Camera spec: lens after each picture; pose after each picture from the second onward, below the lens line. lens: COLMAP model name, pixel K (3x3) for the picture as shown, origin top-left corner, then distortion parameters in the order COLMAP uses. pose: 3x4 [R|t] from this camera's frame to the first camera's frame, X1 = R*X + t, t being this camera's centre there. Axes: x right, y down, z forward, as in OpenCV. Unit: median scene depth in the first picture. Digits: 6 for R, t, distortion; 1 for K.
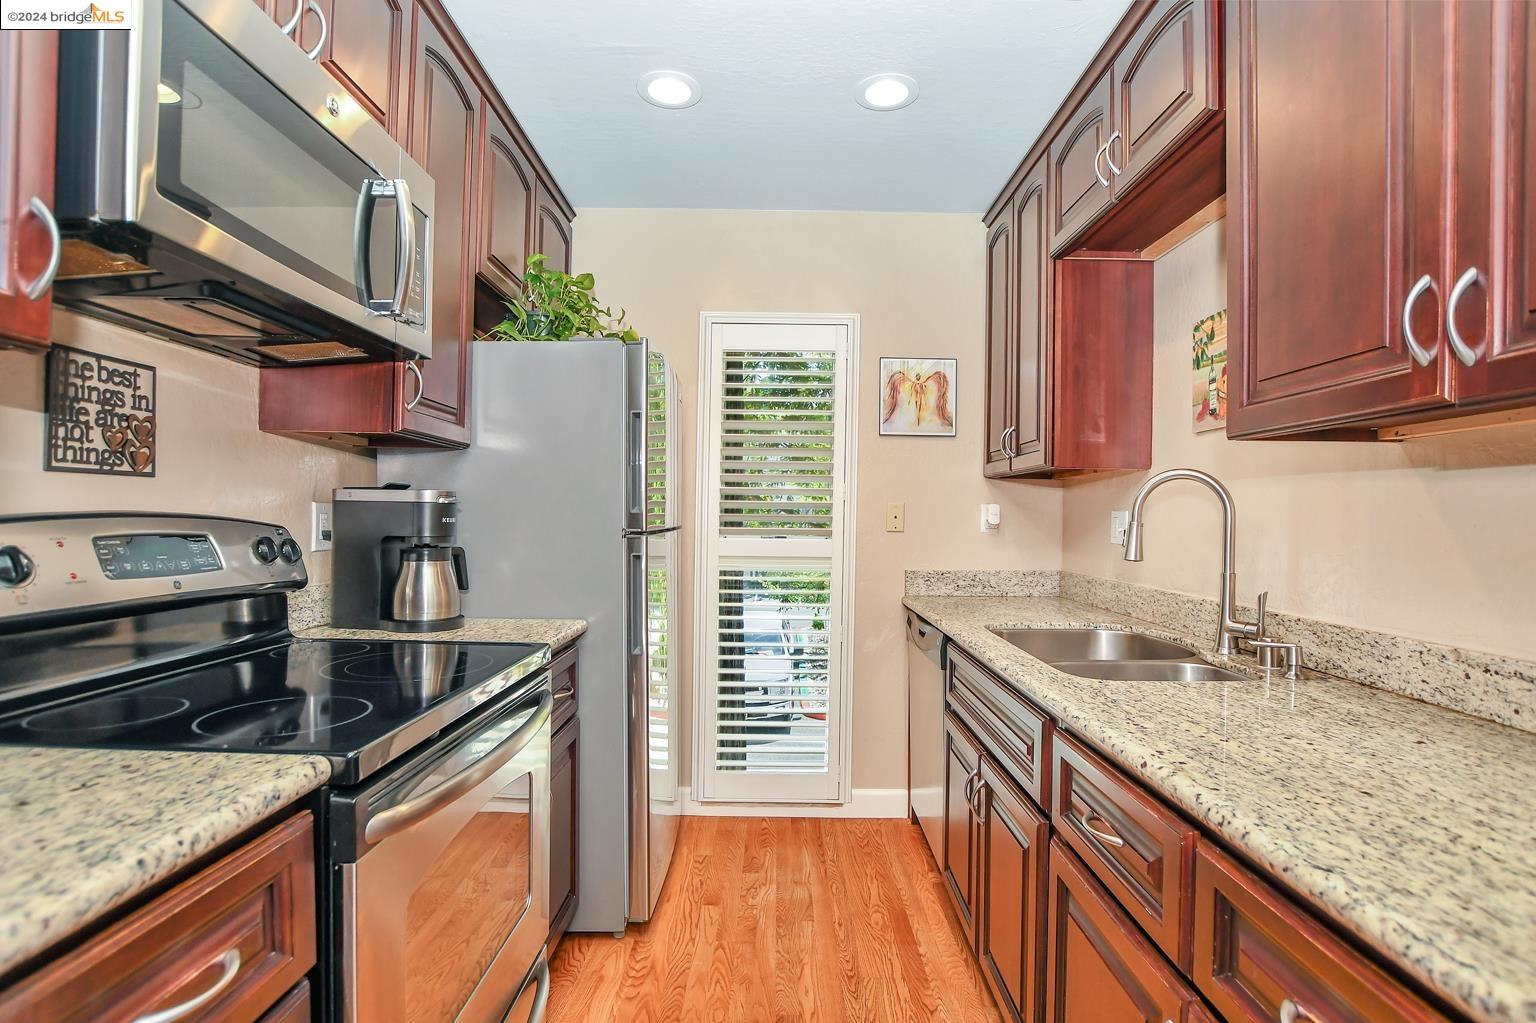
lens RADIAL K [[702.8, 0, 770.6], [0, 702.8, 511.4], [0, 0, 1]] dist [0.001838, 0.000248]
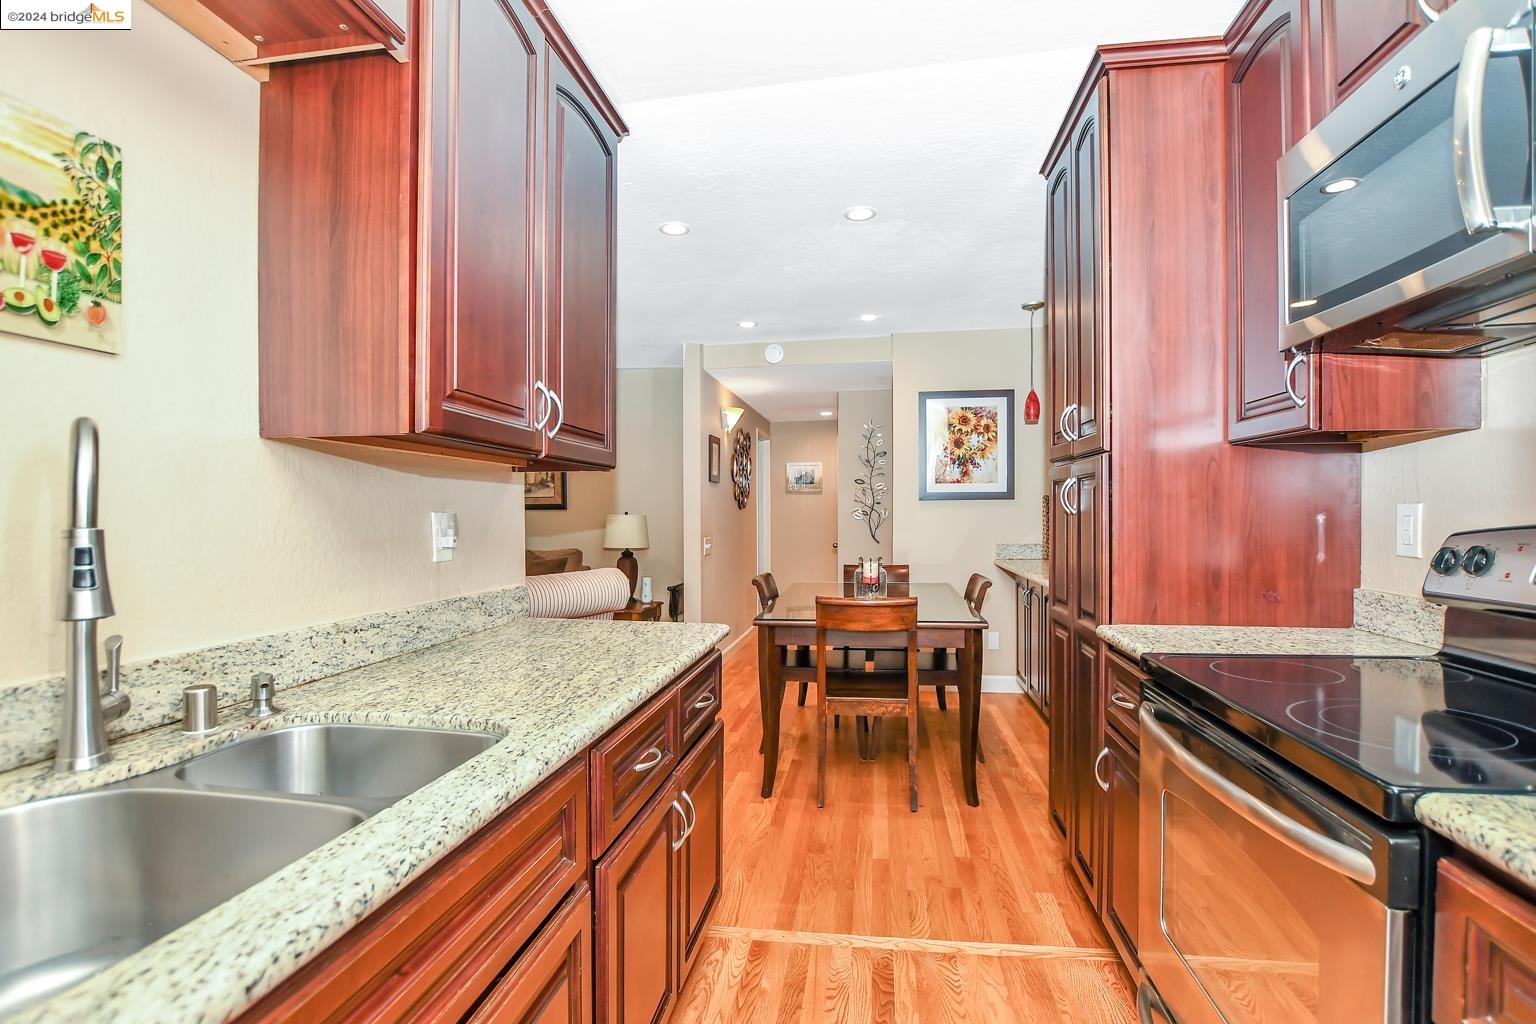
lens RADIAL K [[702.8, 0, 771.0], [0, 702.8, 511.7], [0, 0, 1]] dist [0.001838, 0.000248]
pose [[-0.989133, -0.005175, 0.146936, 0.062574], [-0.006525, 0.999941, -0.008703, 0.010357], [-0.146882, -0.009567, -0.989108, 2.018914]]
